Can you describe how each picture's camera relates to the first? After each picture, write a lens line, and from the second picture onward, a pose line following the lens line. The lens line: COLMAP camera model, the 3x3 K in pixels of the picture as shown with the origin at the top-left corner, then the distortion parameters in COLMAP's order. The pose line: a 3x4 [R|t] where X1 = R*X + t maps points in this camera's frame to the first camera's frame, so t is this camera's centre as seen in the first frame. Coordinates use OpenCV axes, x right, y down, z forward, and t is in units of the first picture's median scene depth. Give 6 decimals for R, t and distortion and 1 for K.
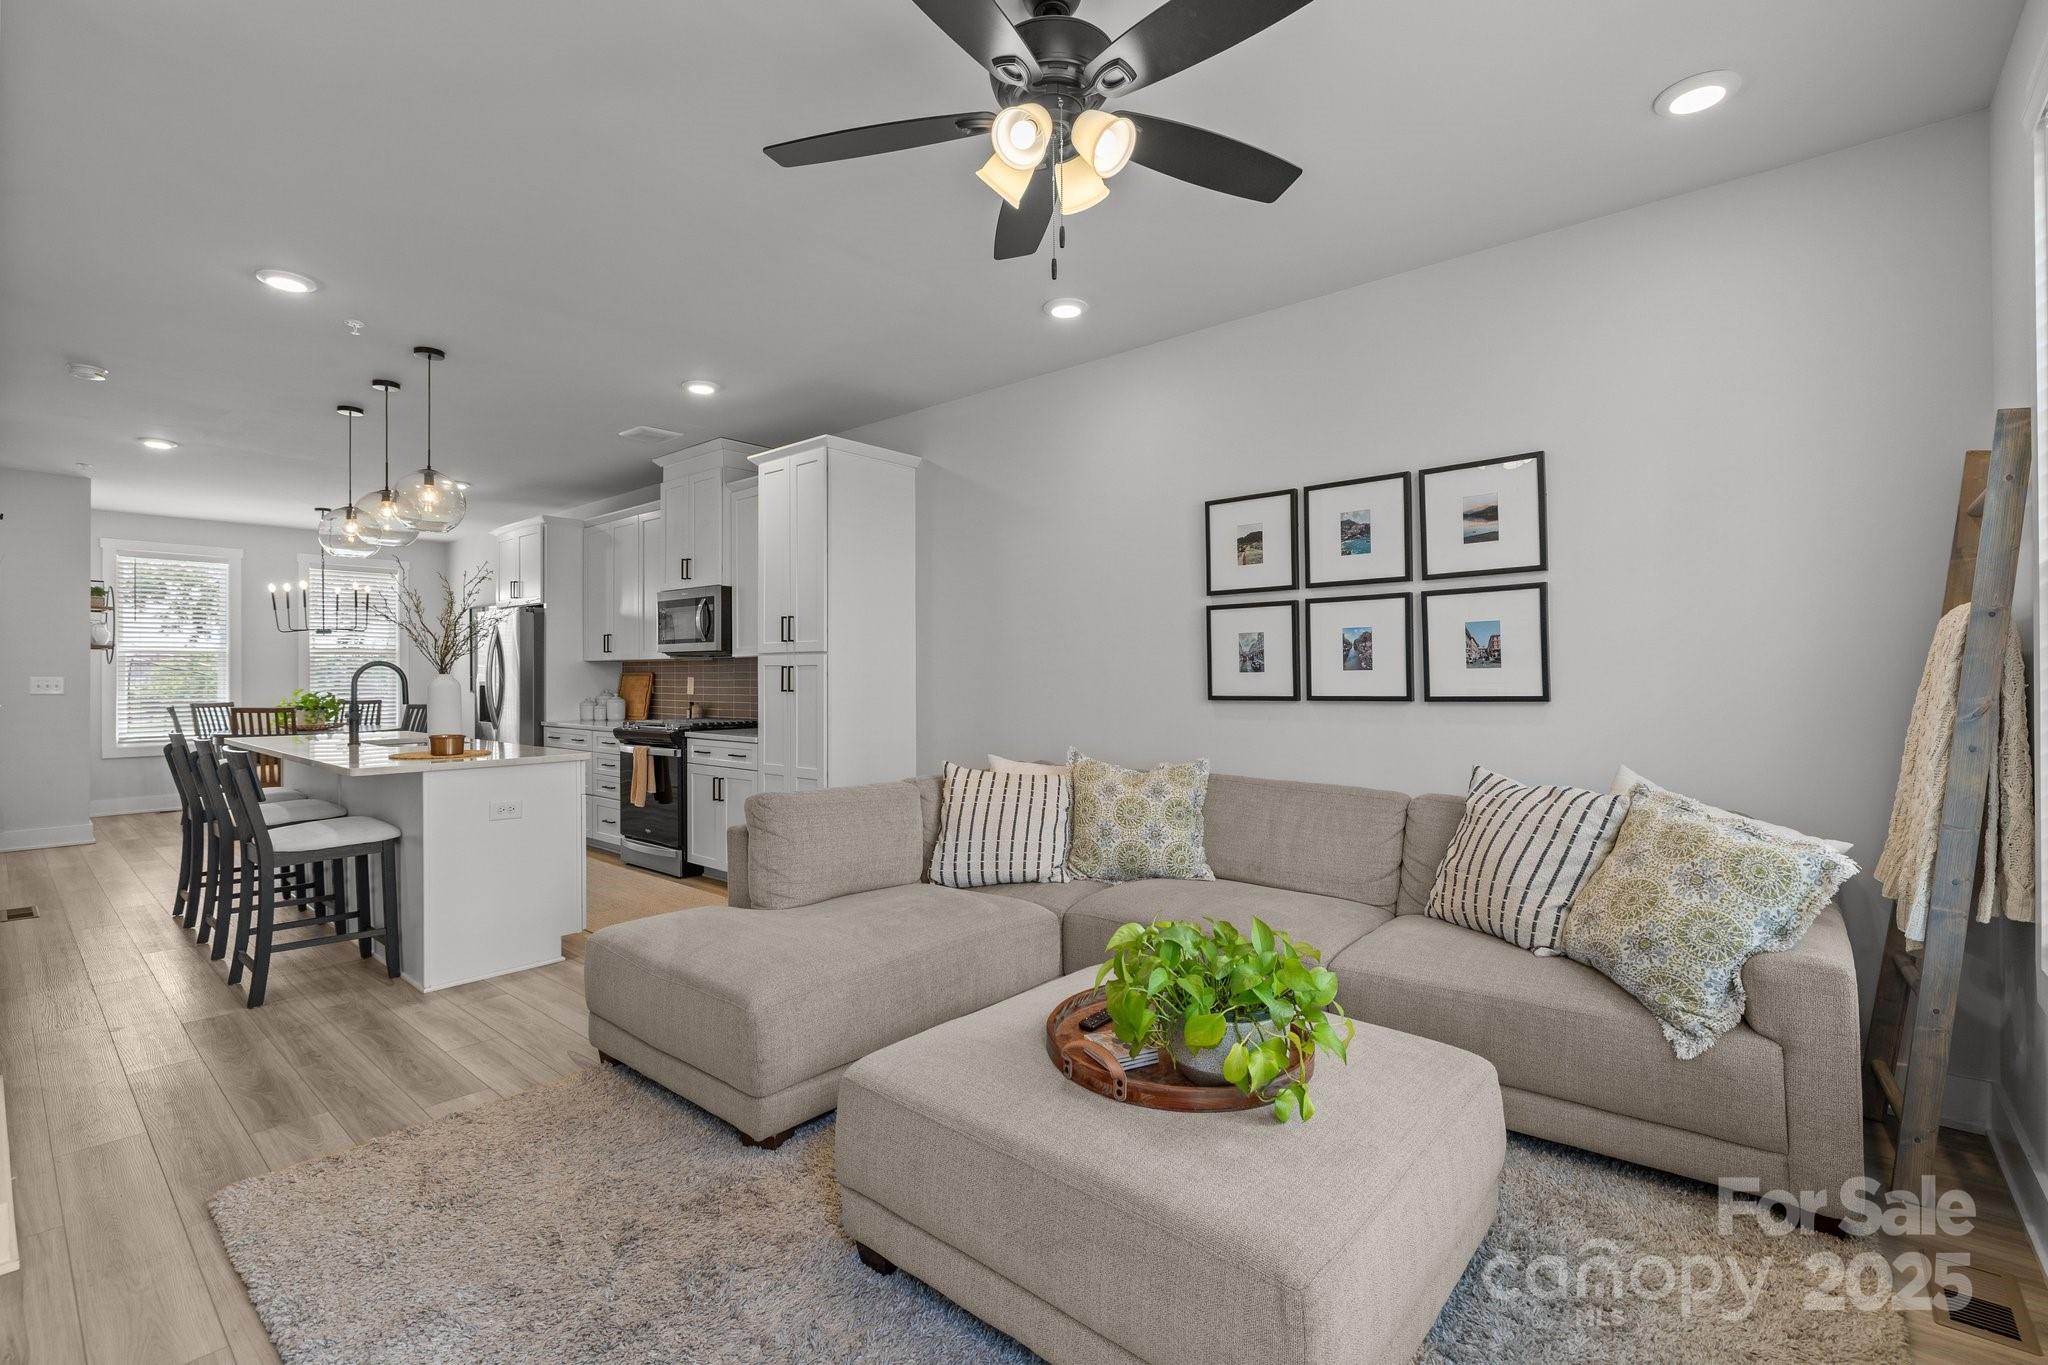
lens RADIAL K [[914.4, 0, 1020.1], [0, 914.4, 676.3], [0, 0, 1]] dist [-0.009407, 0.000139]
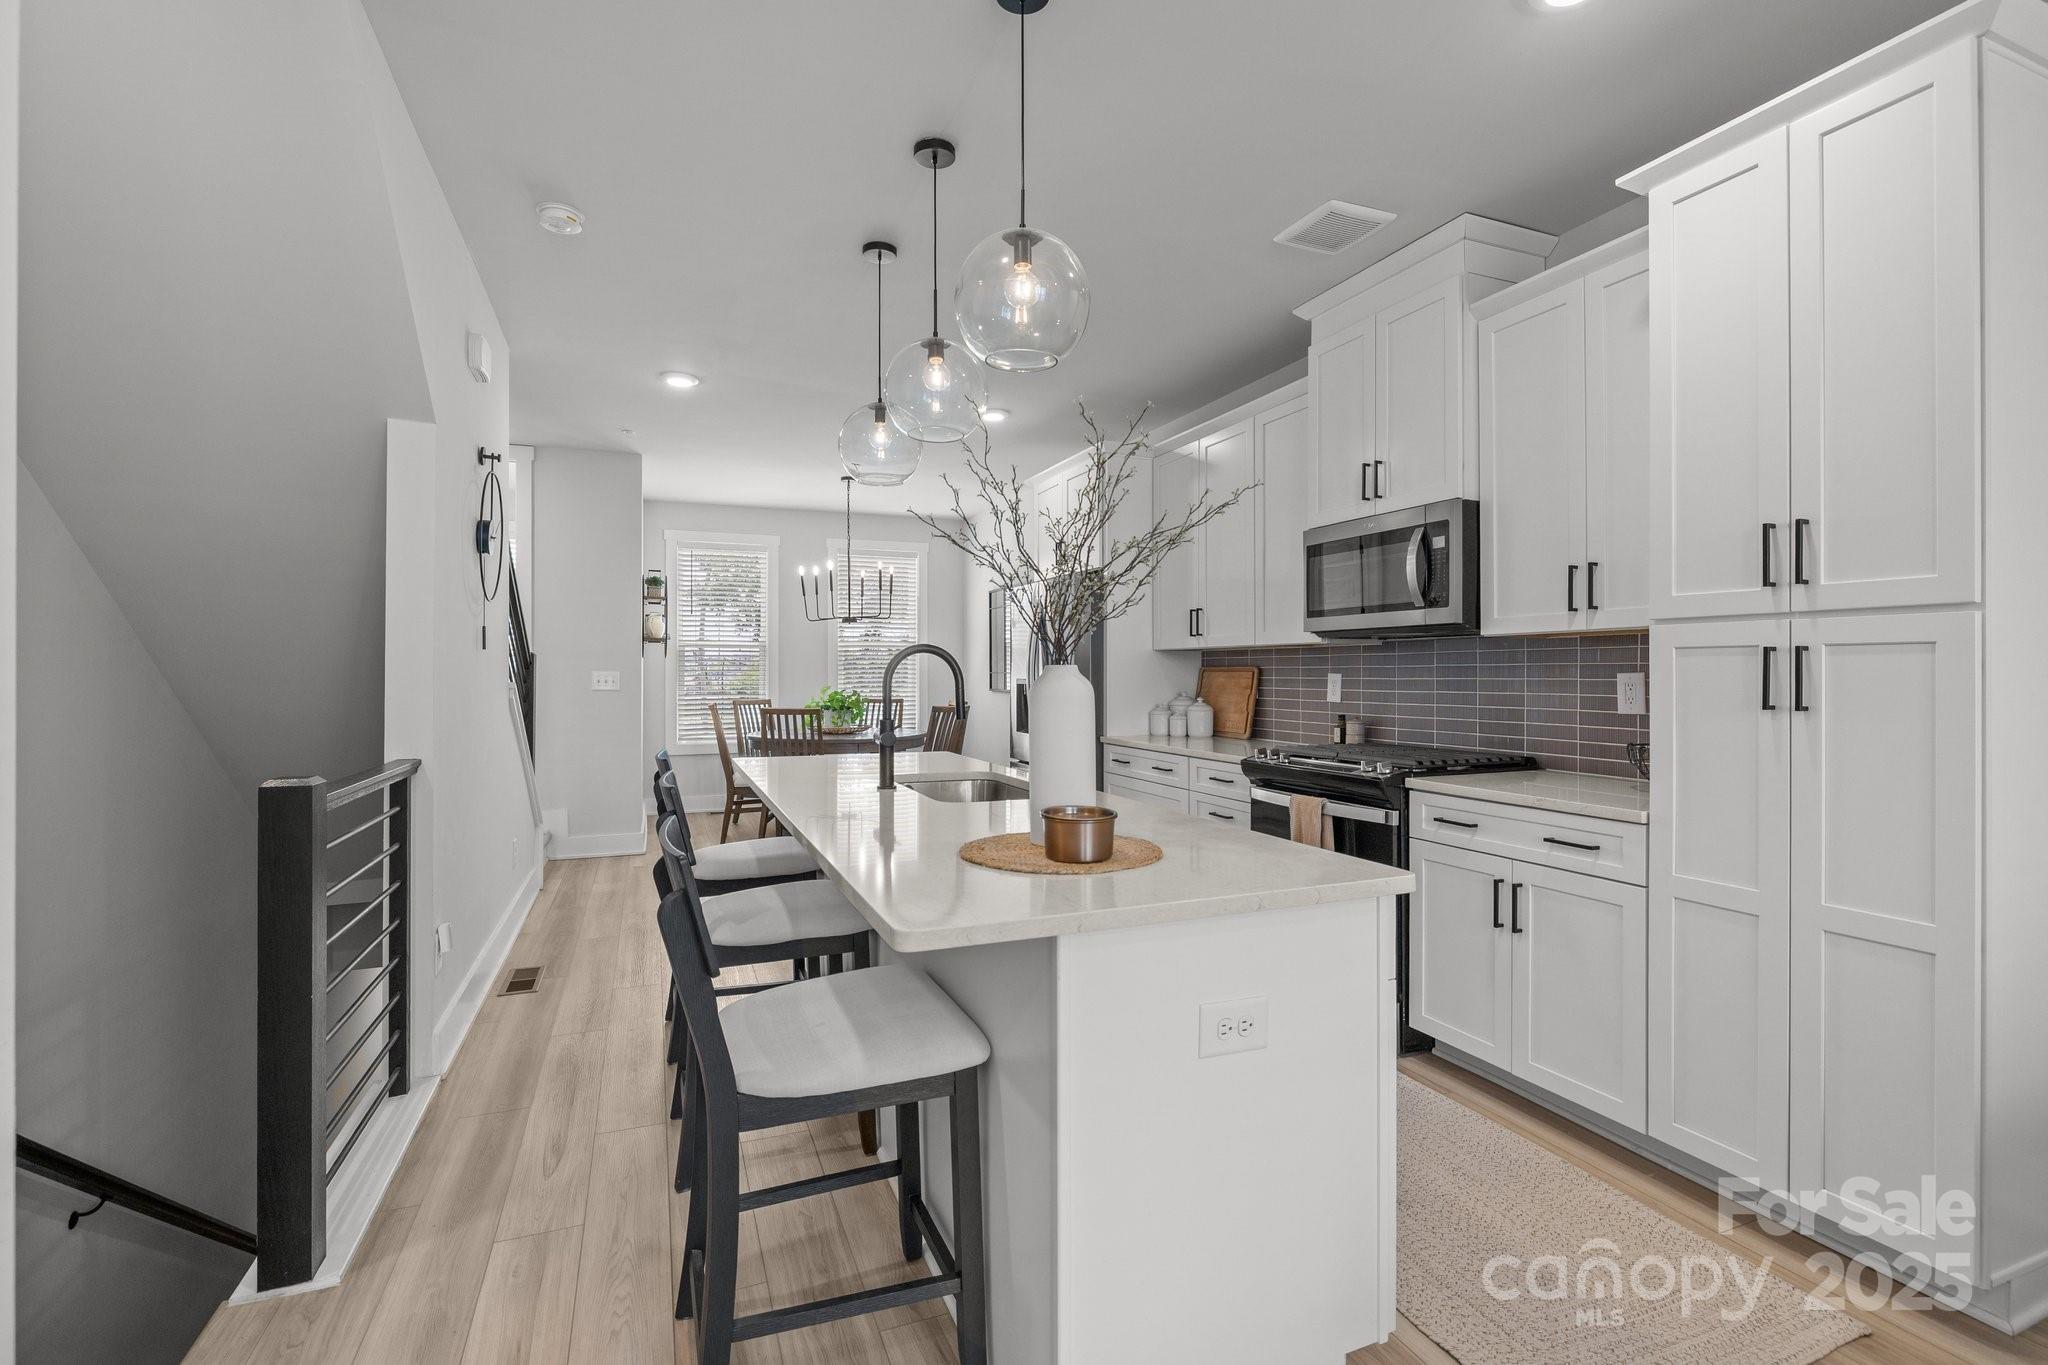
lens RADIAL K [[914.4, 0, 1020.1], [0, 914.4, 676.3], [0, 0, 1]] dist [-0.009407, 0.000139]
pose [[0.890440, 0.004257, -0.455080, -0.302069], [-0.002827, 0.999989, 0.003822, 0.000976], [0.455091, -0.002117, 0.890442, 0.401347]]
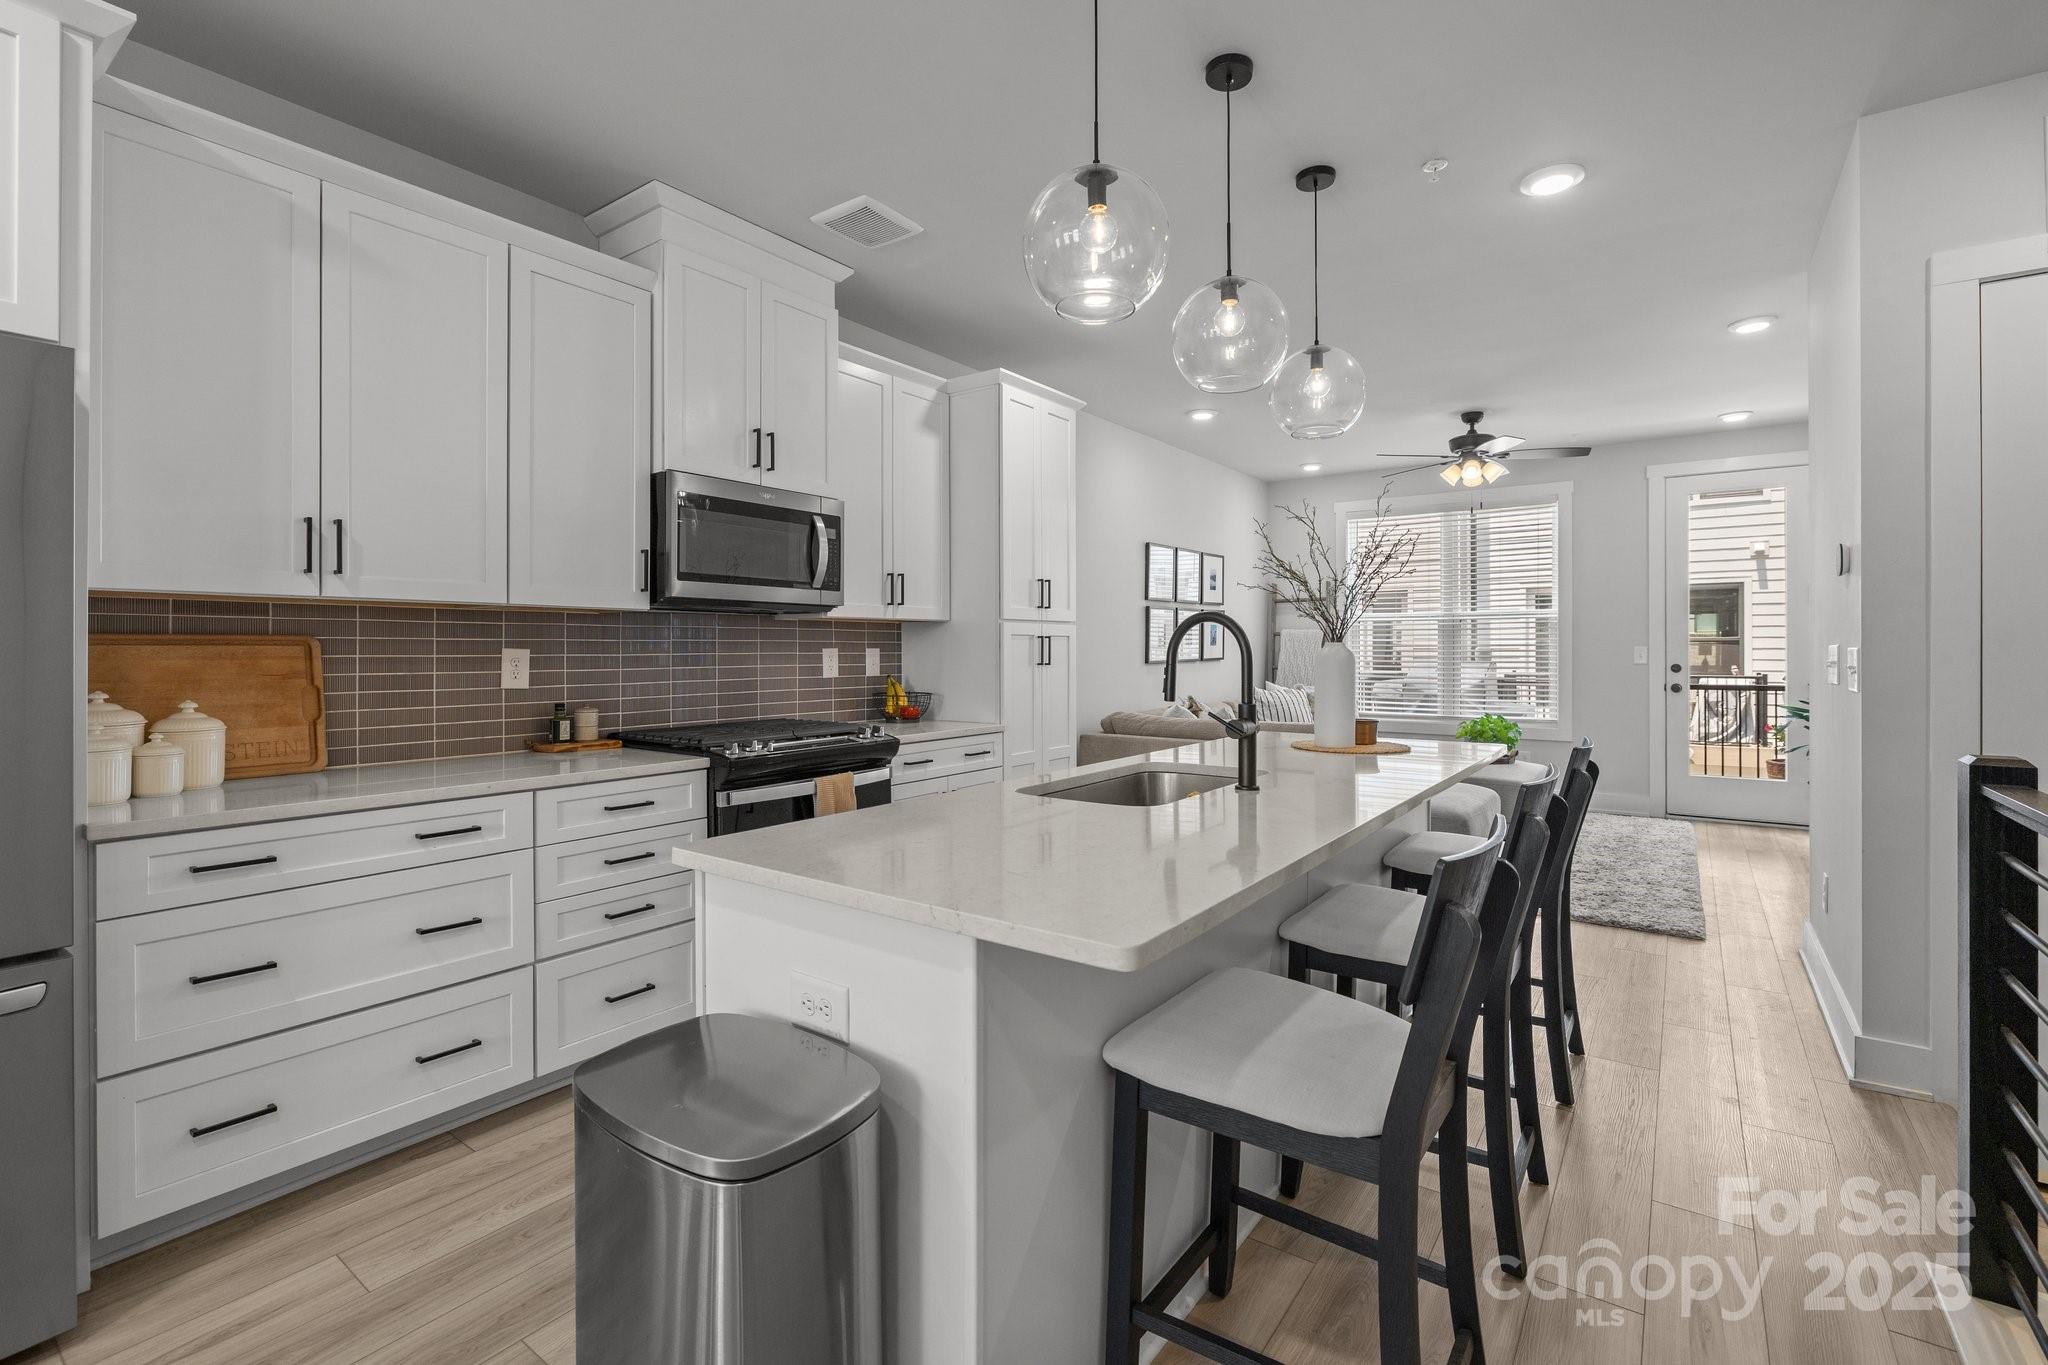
lens RADIAL K [[912.0, 0, 1014.8], [0, 912.0, 651.7], [0, 0, 1]] dist [-0.005609, -0.000365]
pose [[-0.080520, 0.001445, 0.996752, -0.917187], [0.003328, 0.999994, -0.001180, 0.003890], [-0.996747, 0.003222, -0.080525, 0.891781]]
